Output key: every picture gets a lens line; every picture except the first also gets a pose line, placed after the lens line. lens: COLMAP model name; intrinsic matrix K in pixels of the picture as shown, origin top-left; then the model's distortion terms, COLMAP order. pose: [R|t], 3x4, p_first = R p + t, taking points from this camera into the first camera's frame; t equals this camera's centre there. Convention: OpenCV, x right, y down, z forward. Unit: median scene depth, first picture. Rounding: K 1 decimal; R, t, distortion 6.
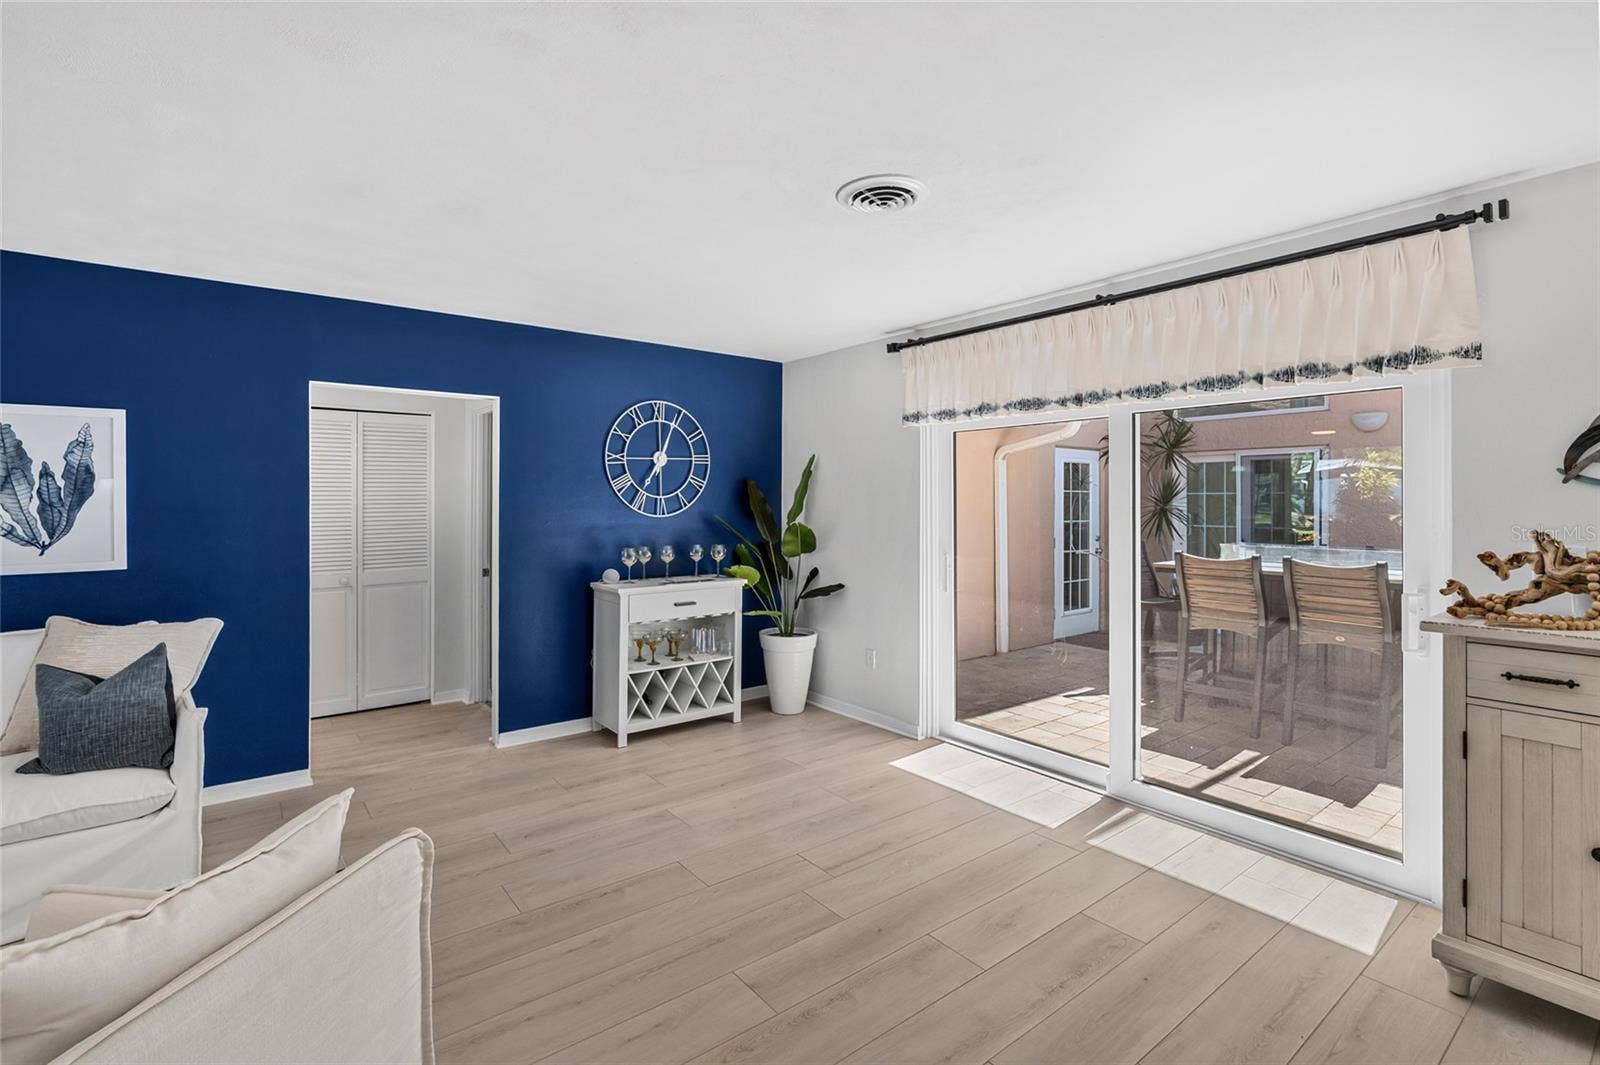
lens RADIAL K [[736.4, 0, 787.8], [0, 736.4, 502.0], [0, 0, 1]] dist [0.001010, 0.000230]
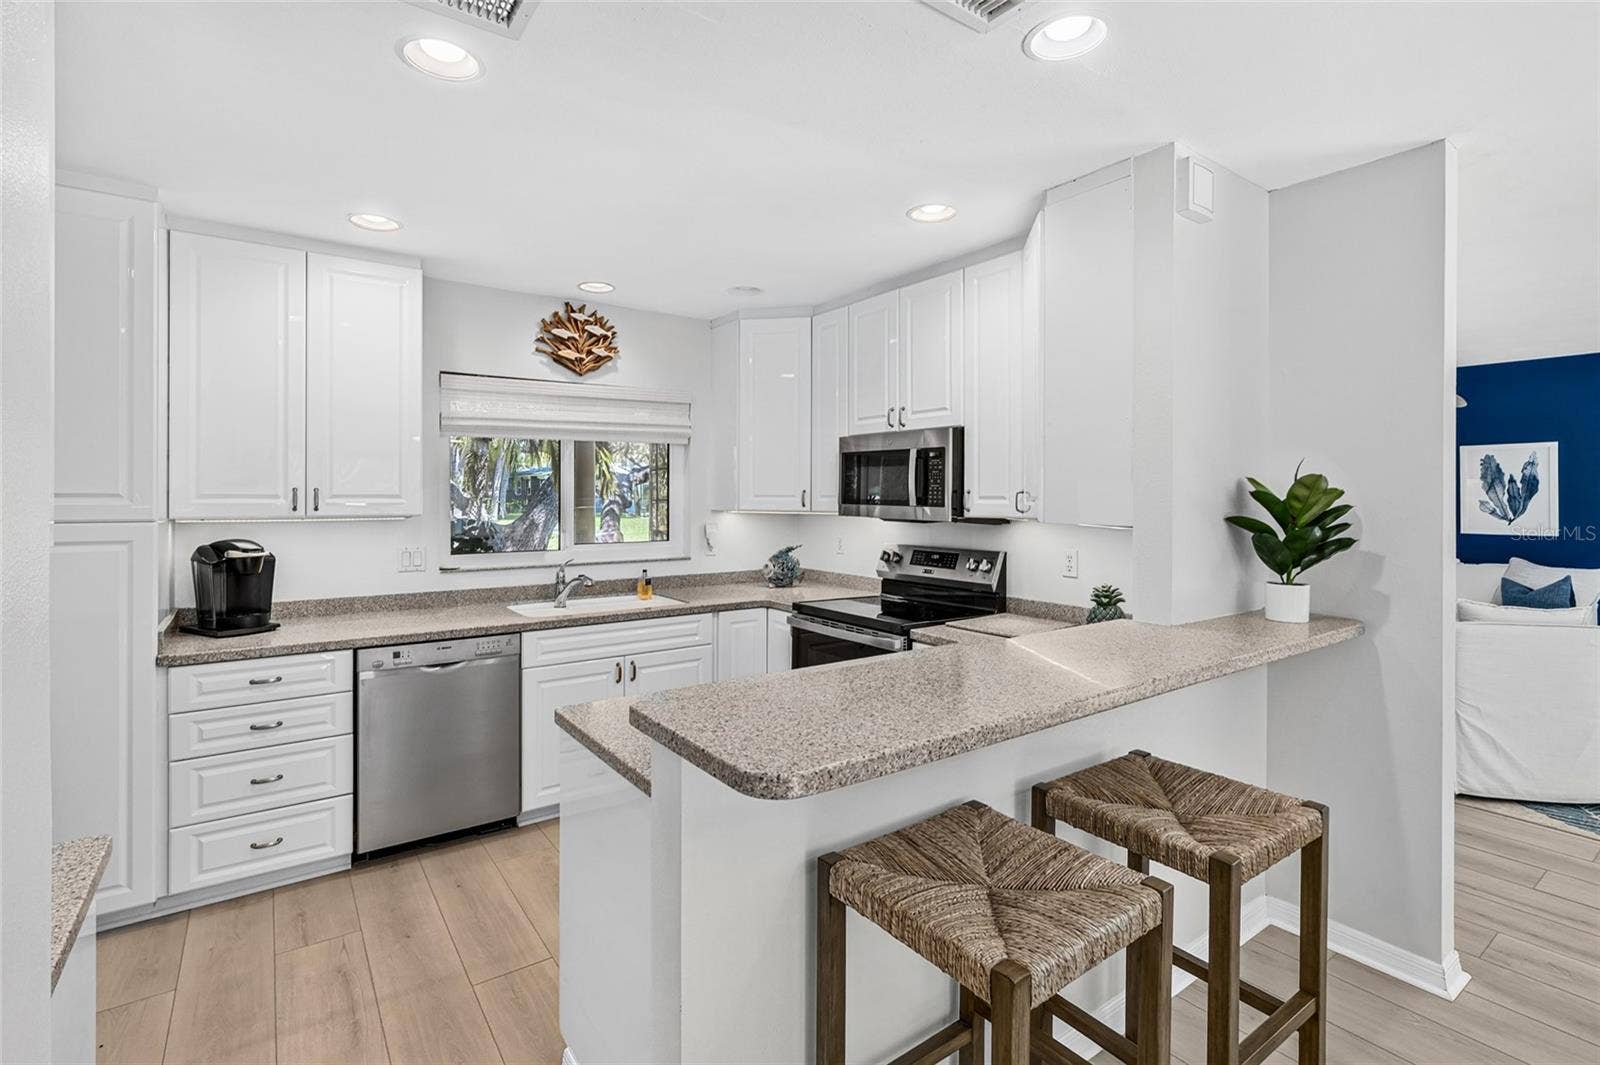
lens RADIAL K [[736.4, 0, 789.3], [0, 736.4, 497.4], [0, 0, 1]] dist [0.001010, 0.000230]
pose [[-0.038640, 0.003262, -0.999248, 0.894697], [-0.003926, 0.999986, 0.003417, 0.004176], [0.999245, 0.004056, -0.038627, -0.723998]]
